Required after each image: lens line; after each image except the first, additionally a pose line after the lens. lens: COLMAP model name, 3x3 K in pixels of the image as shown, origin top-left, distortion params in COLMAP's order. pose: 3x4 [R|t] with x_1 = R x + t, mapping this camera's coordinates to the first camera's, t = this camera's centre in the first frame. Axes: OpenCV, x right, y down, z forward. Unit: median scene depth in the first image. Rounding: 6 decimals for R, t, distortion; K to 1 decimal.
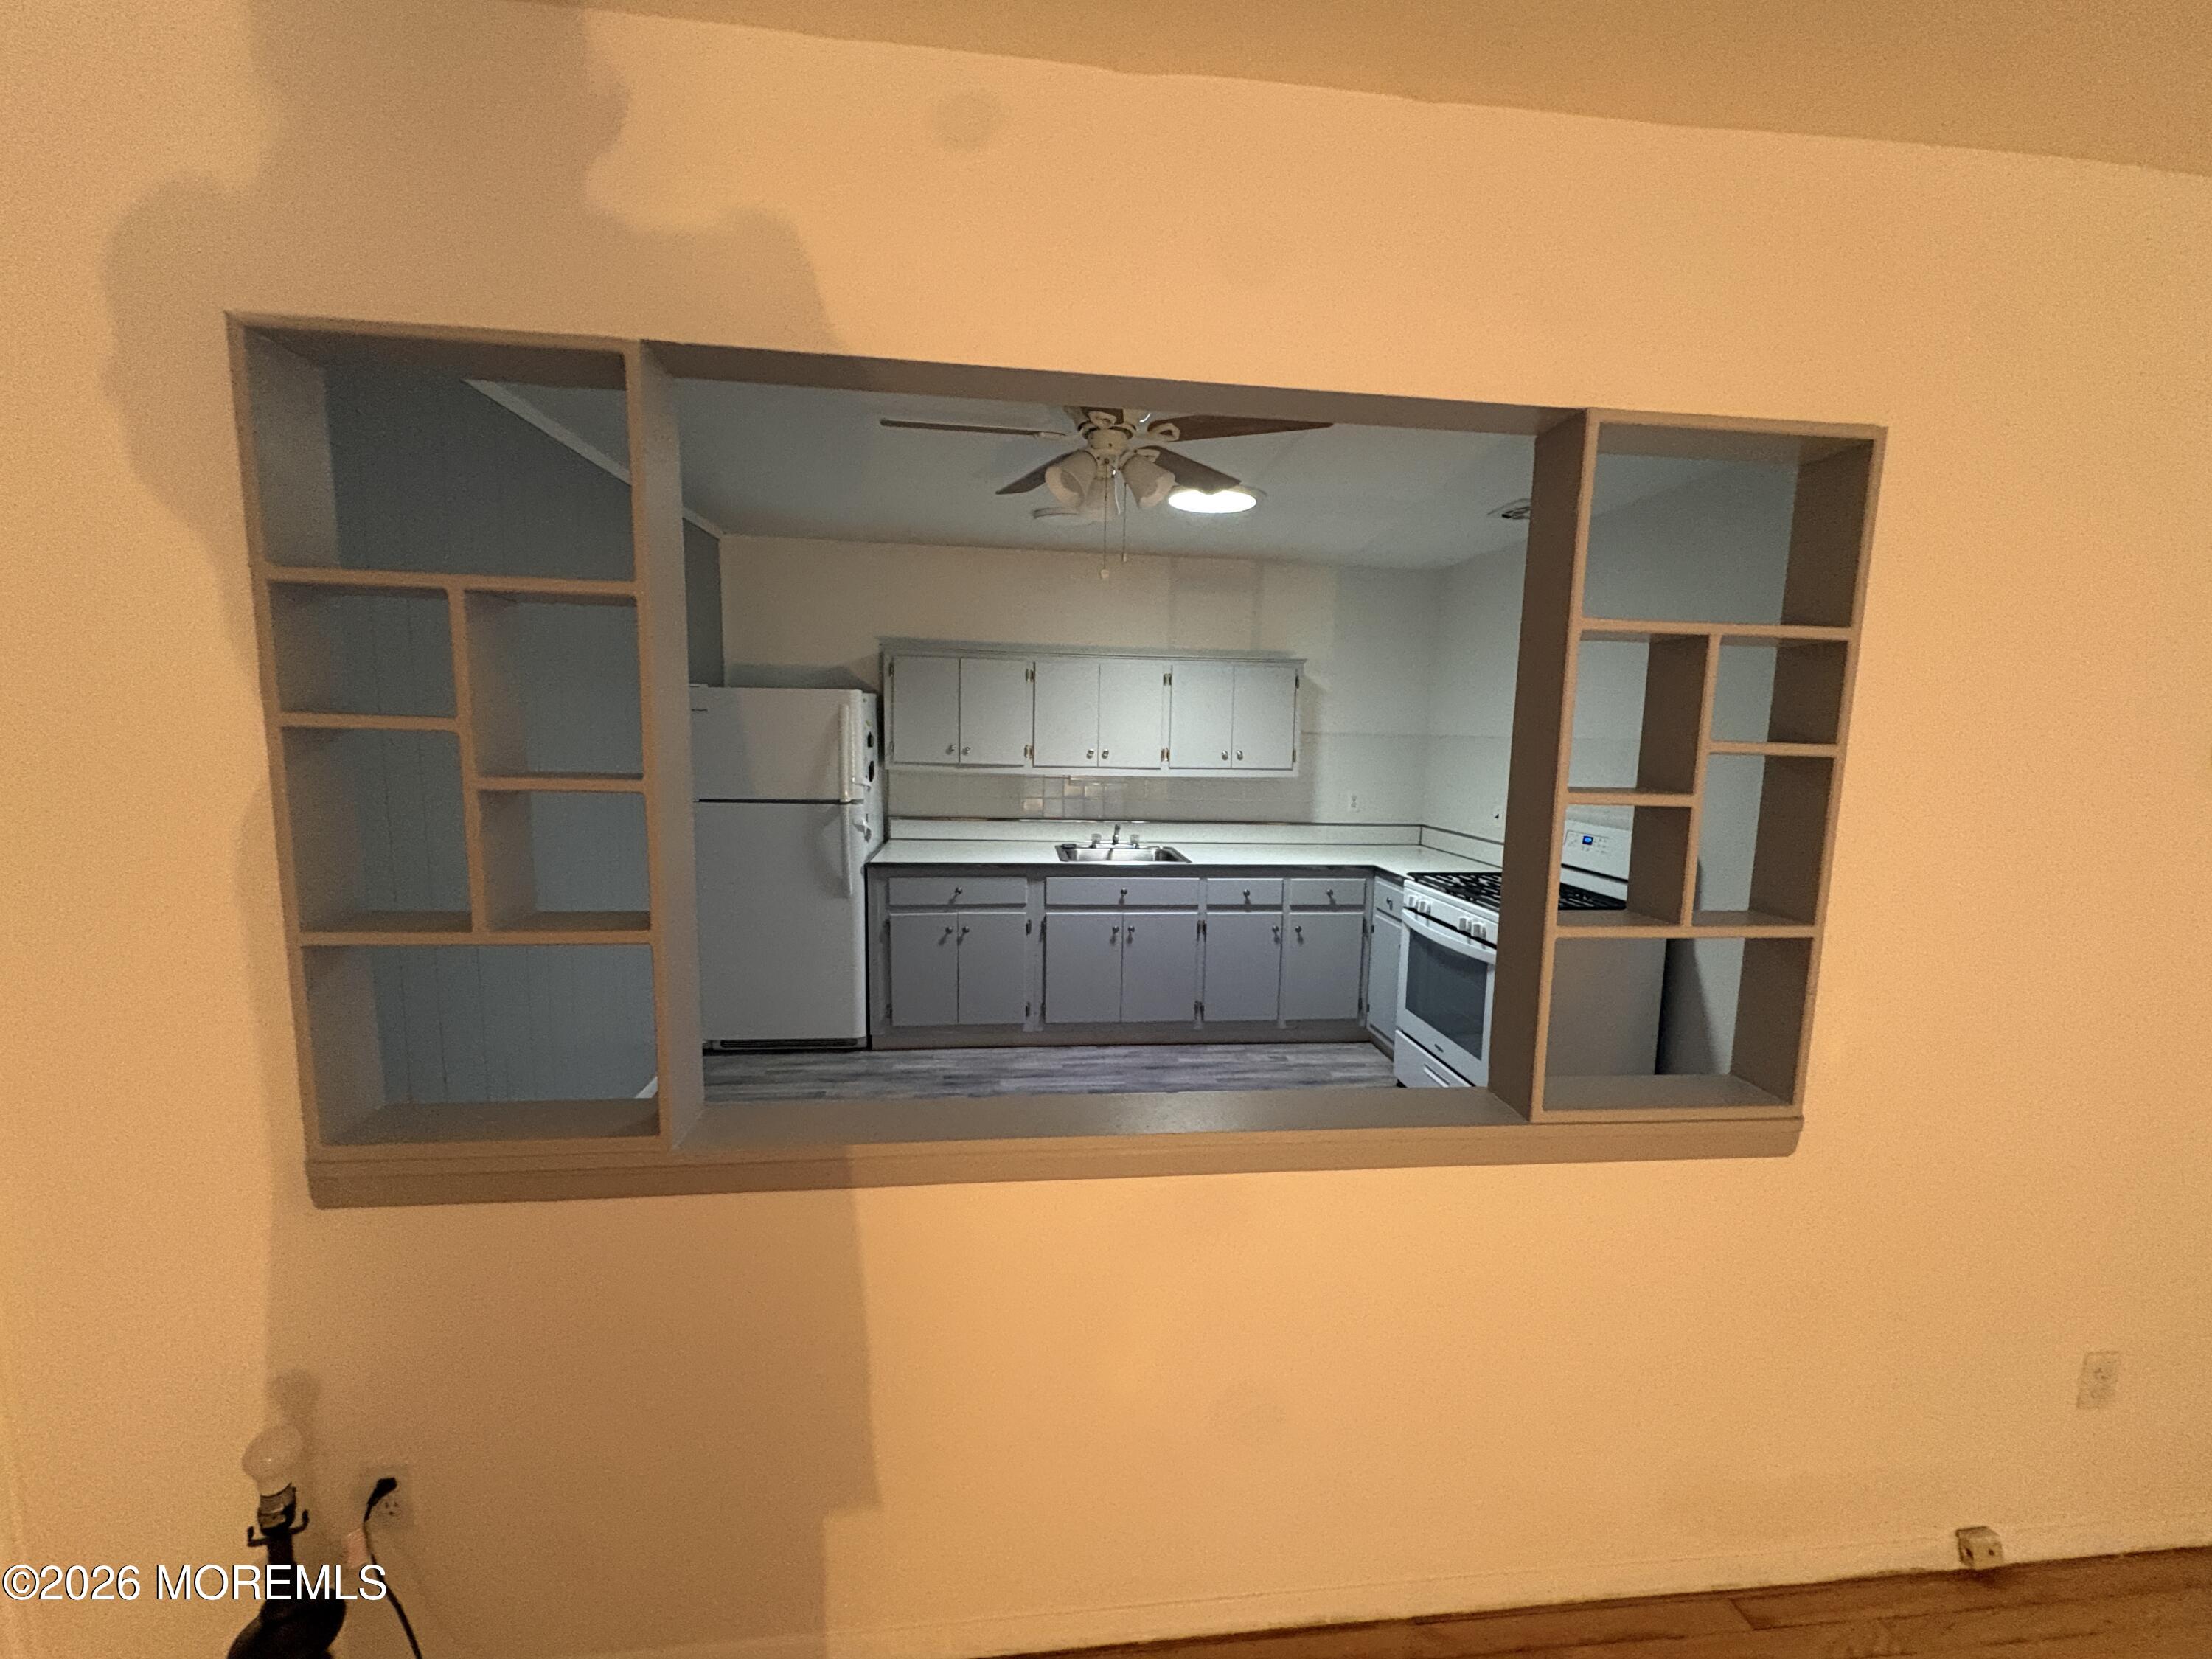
lens RADIAL K [[881.9, 0, 1106.0], [0, 881.9, 829.5], [0, 0, 1]] dist [0.001086, 0.000252]
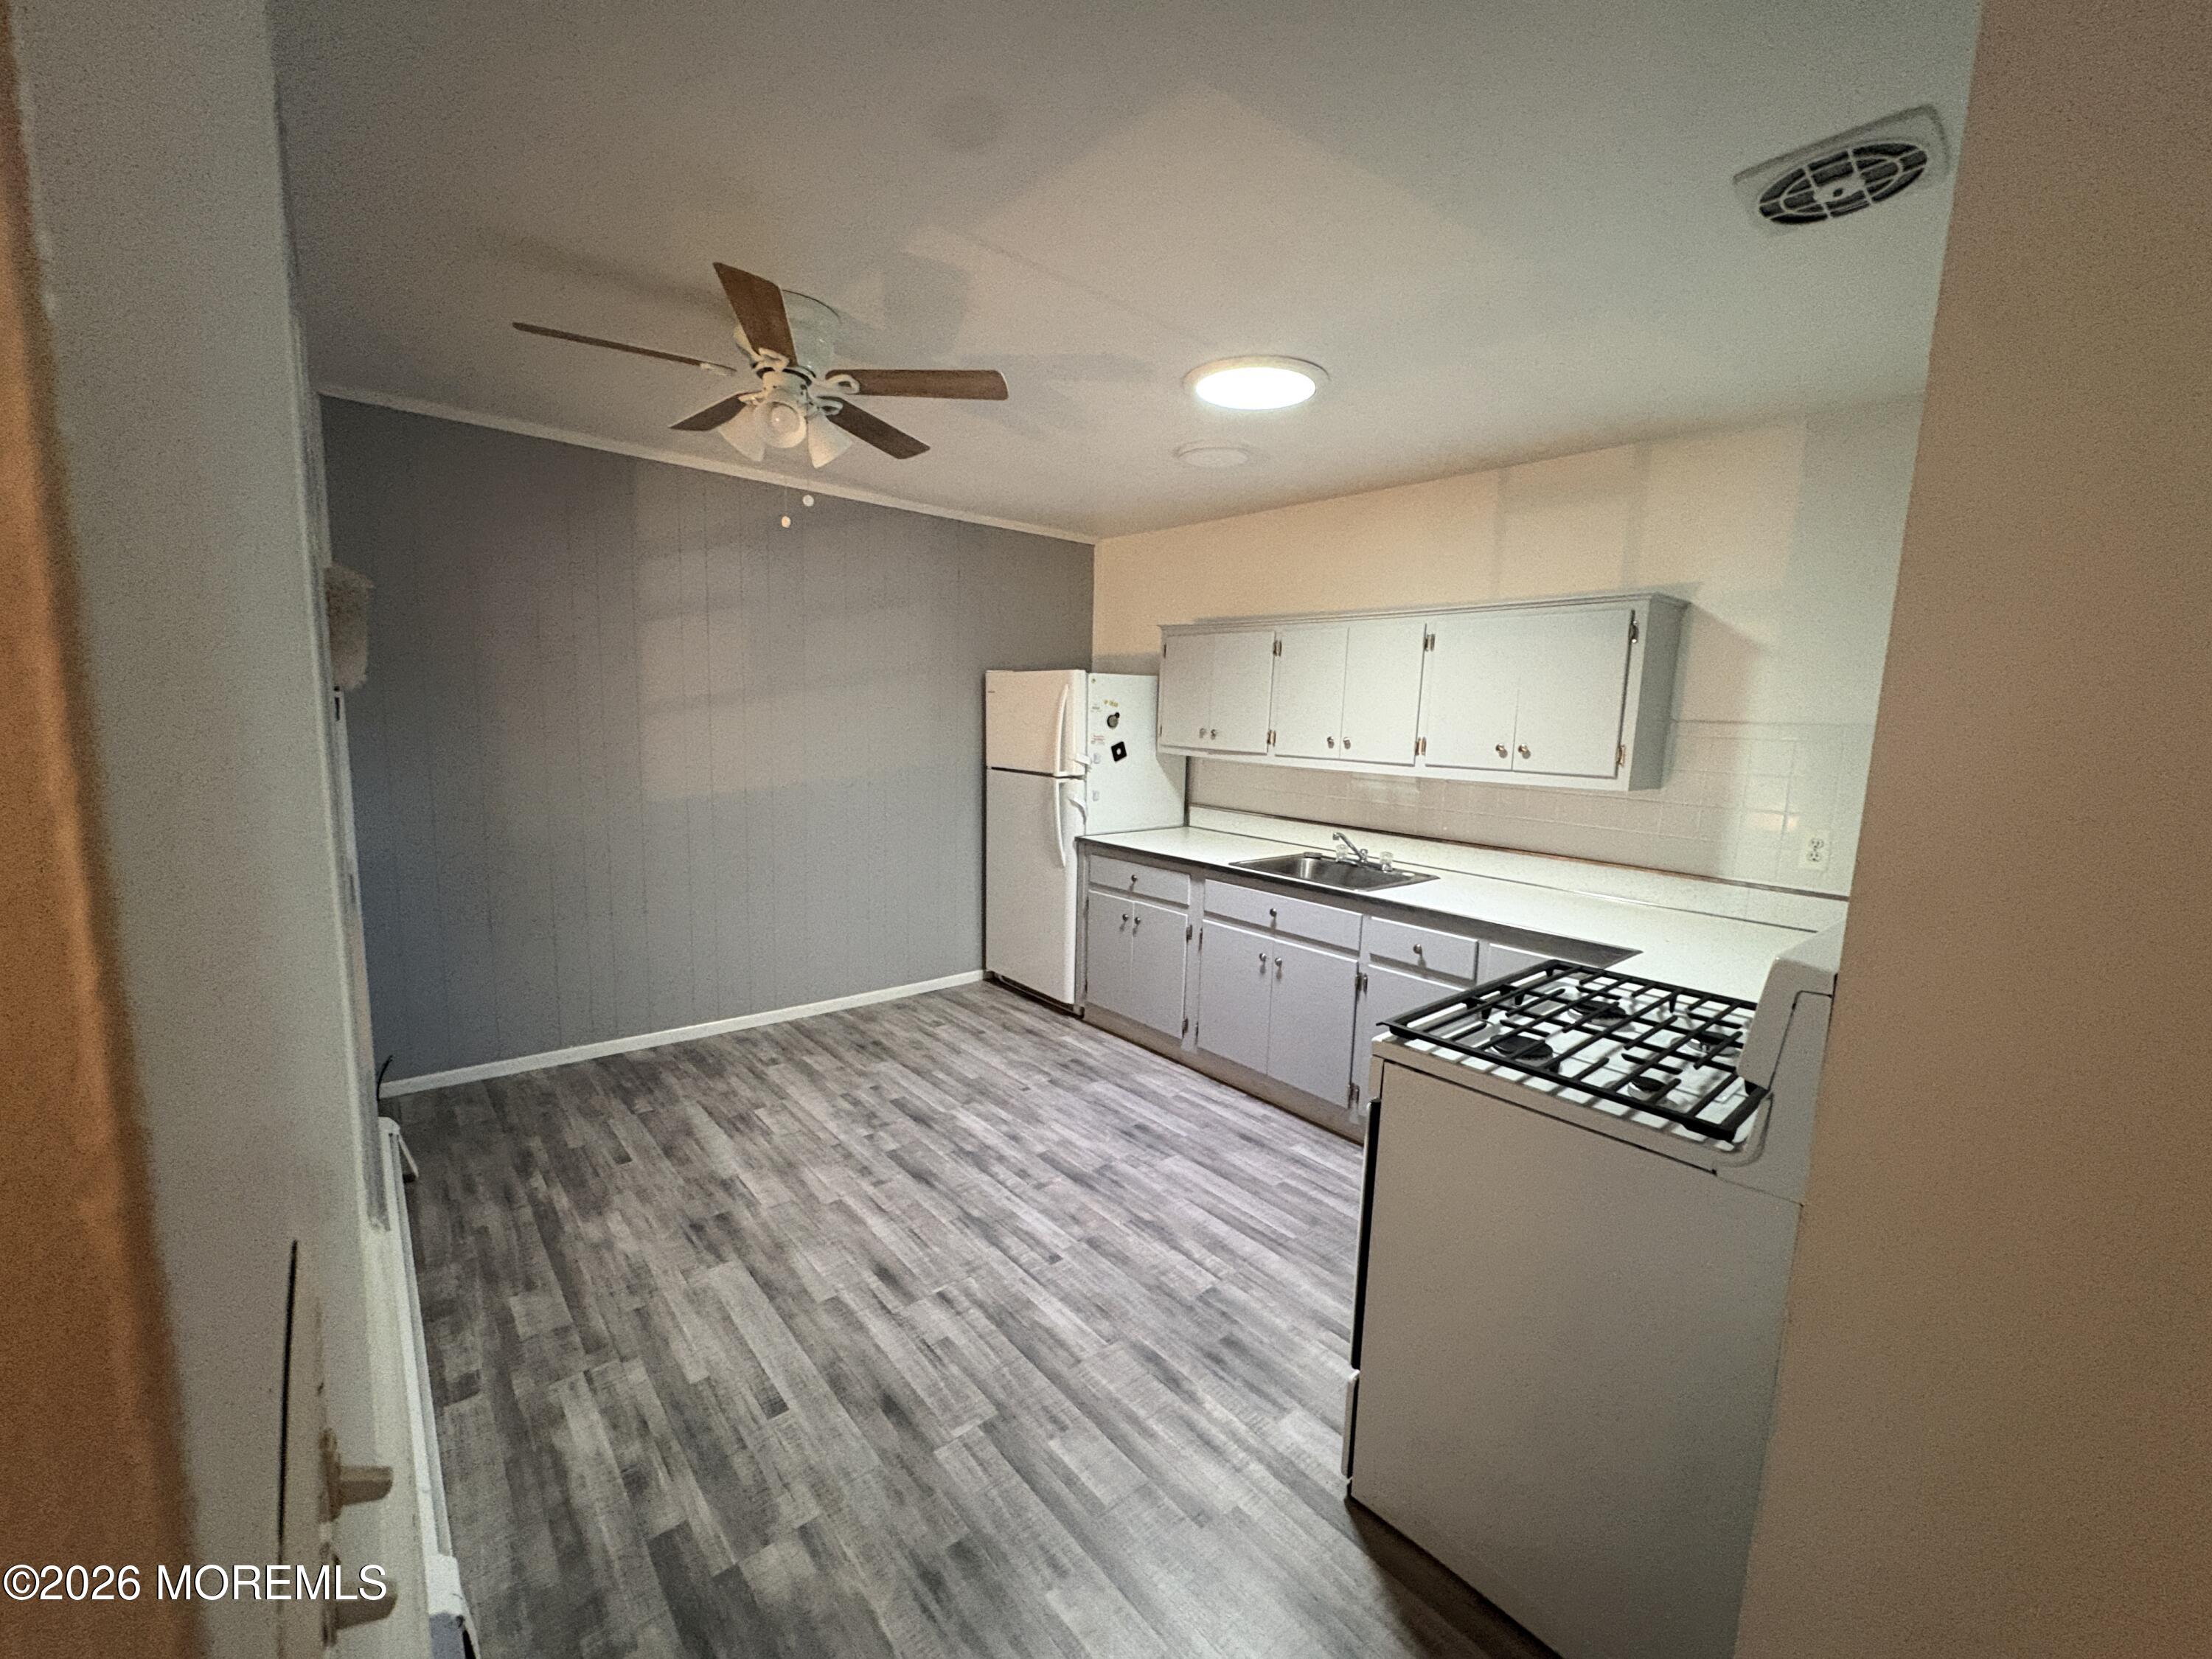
lens RADIAL K [[881.4, 0, 1102.7], [0, 881.4, 820.8], [0, 0, 1]] dist [-0.000355, 0.000084]
pose [[0.560854, 0.096385, -0.822285, 0.575306], [-0.116654, 0.992492, 0.036770, -0.022367], [0.819655, 0.075300, 0.567887, 0.414780]]
